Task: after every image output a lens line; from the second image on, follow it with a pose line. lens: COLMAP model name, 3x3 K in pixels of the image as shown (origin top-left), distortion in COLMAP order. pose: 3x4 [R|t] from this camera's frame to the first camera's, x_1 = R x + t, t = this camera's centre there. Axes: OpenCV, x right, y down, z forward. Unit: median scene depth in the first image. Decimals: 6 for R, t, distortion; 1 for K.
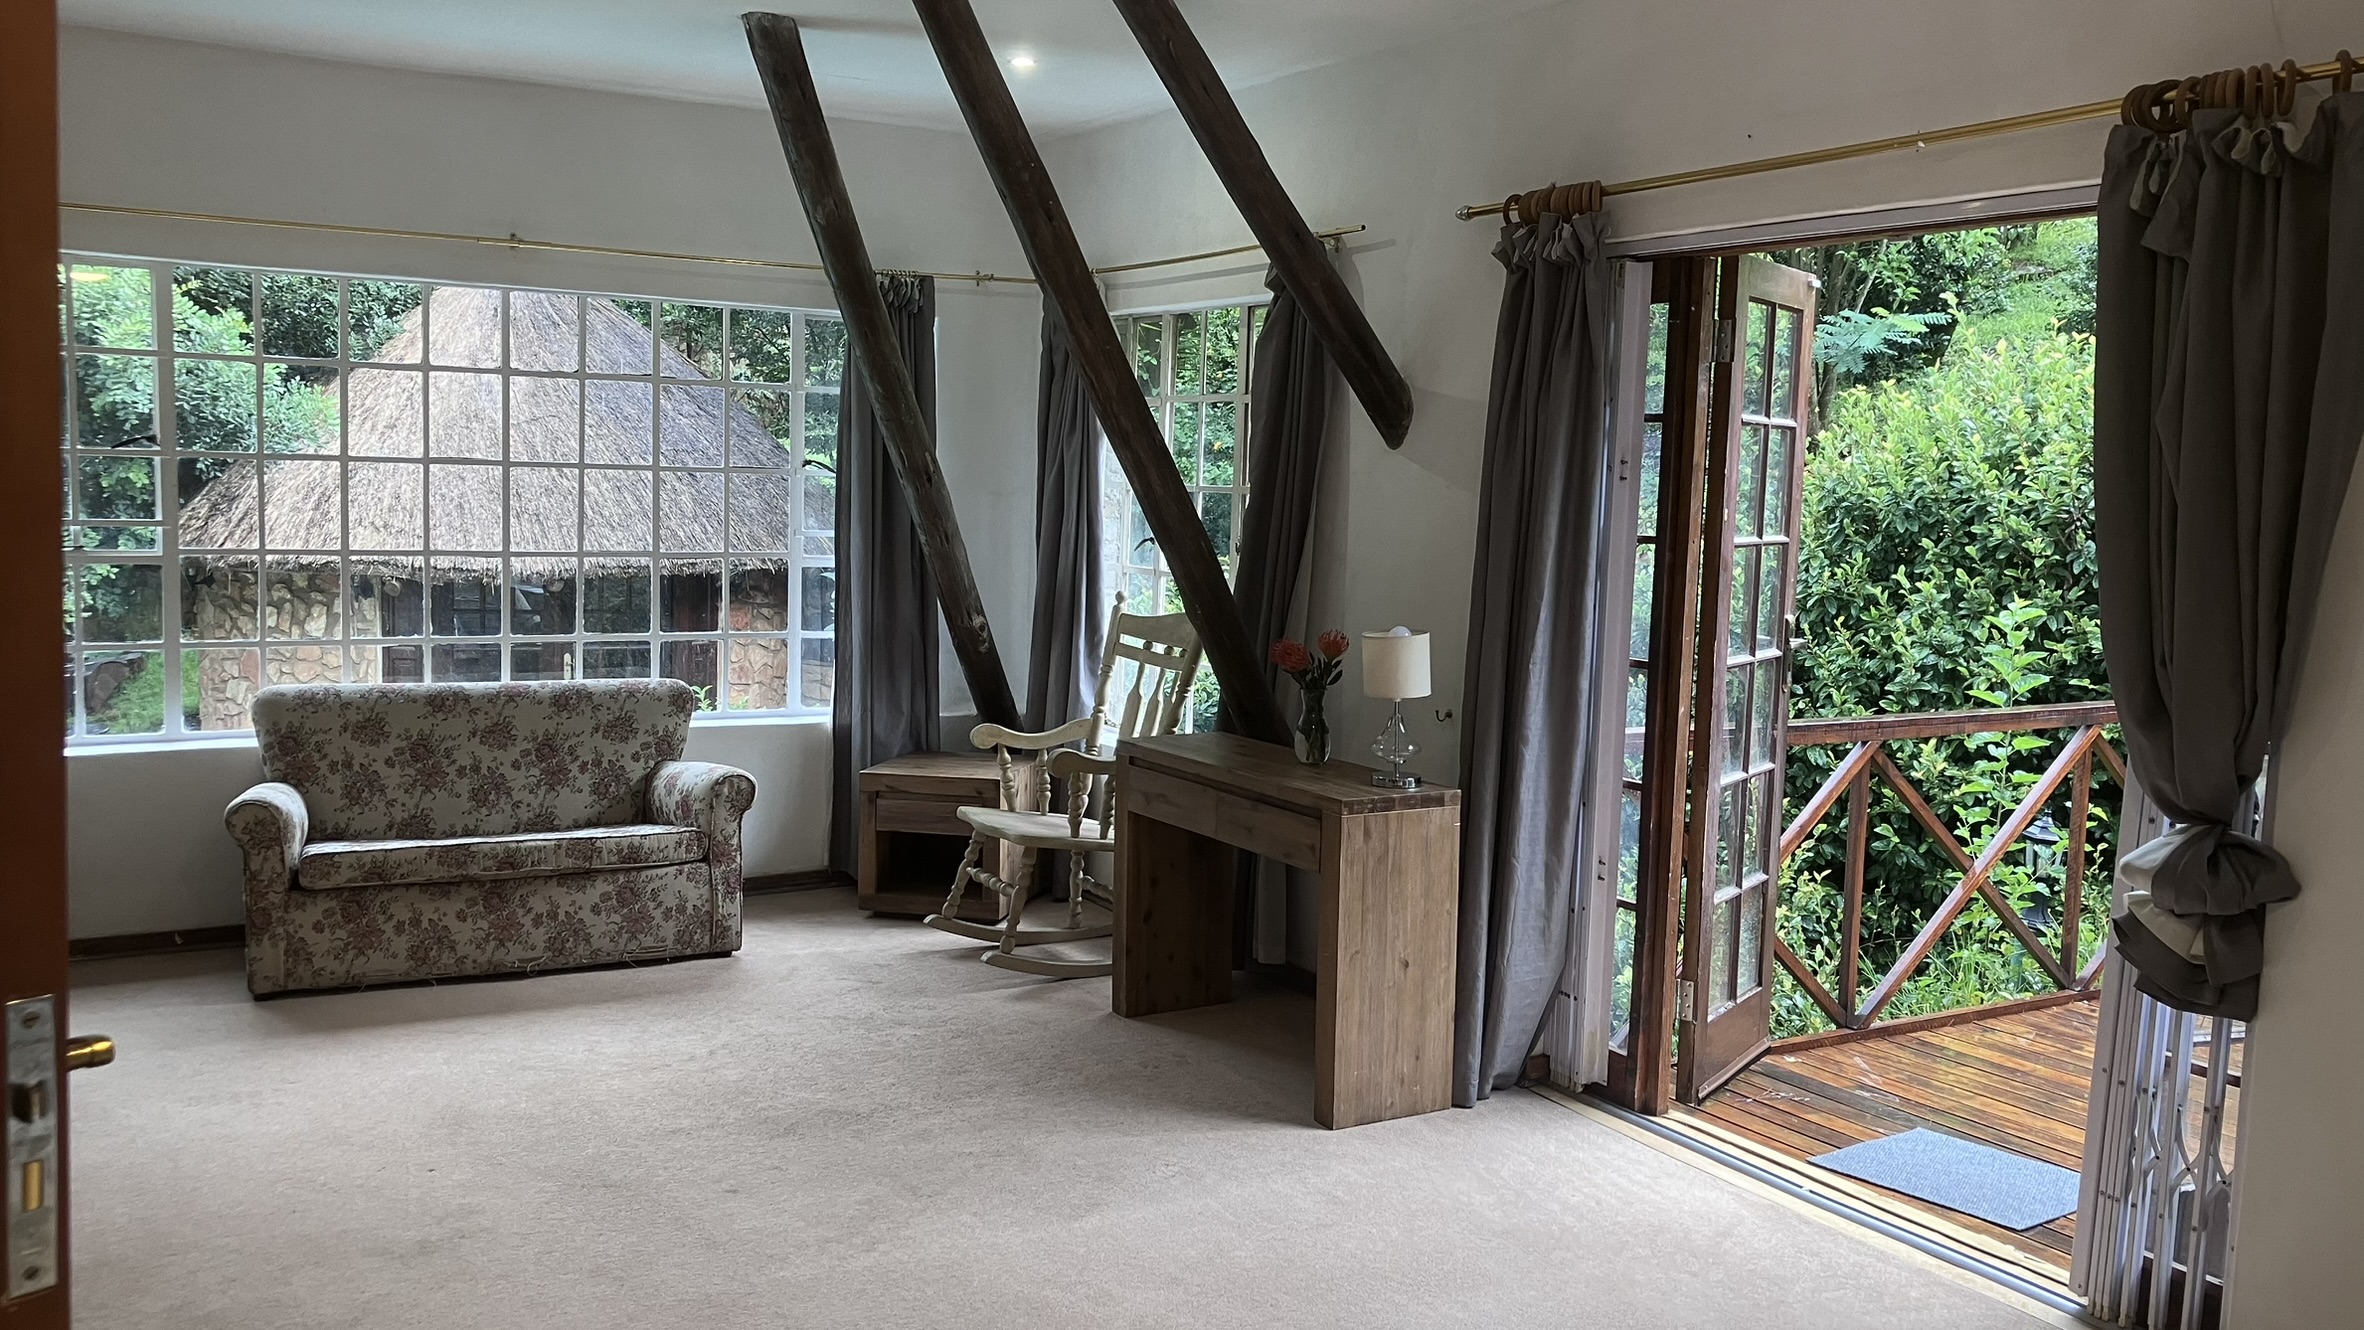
lens RADIAL K [[1951.7, 0, 1182.0], [0, 1951.7, 665.0], [0, 0, 1]] dist [0.004045, 0.003588]
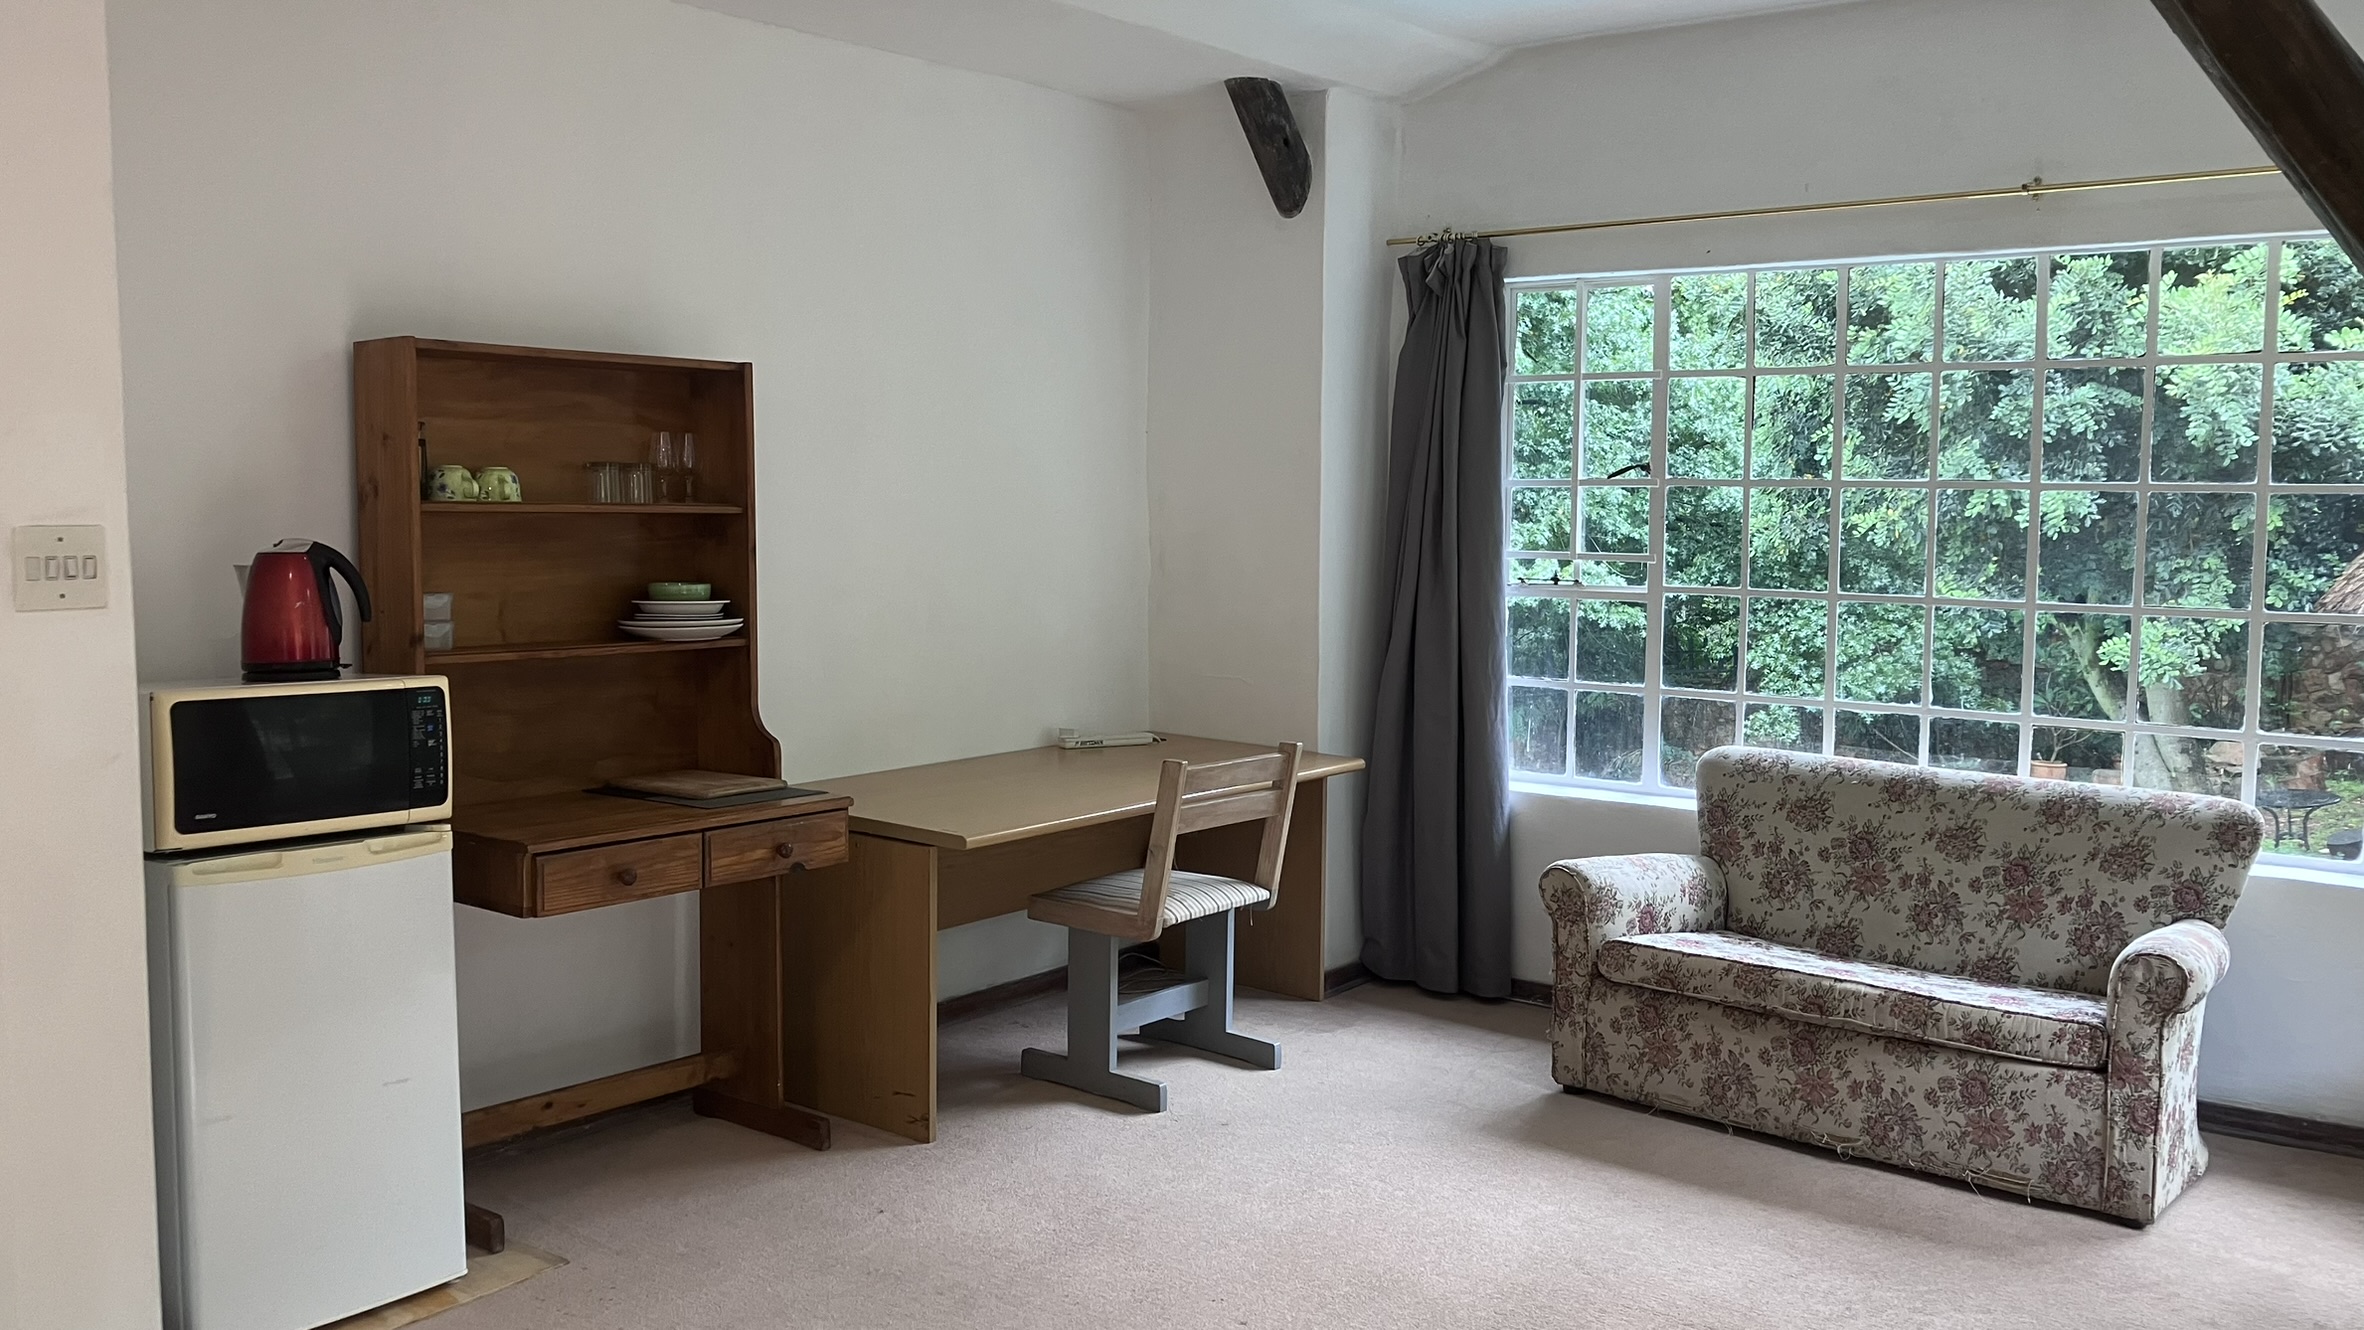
lens RADIAL K [[1951.7, 0, 1182.0], [0, 1951.7, 665.0], [0, 0, 1]] dist [0.004045, 0.003588]
pose [[0.356898, 0.062714, -0.932036, 0.262309], [-0.088419, 0.995532, 0.033128, -0.033223], [0.929949, 0.070587, 0.360849, 0.467272]]
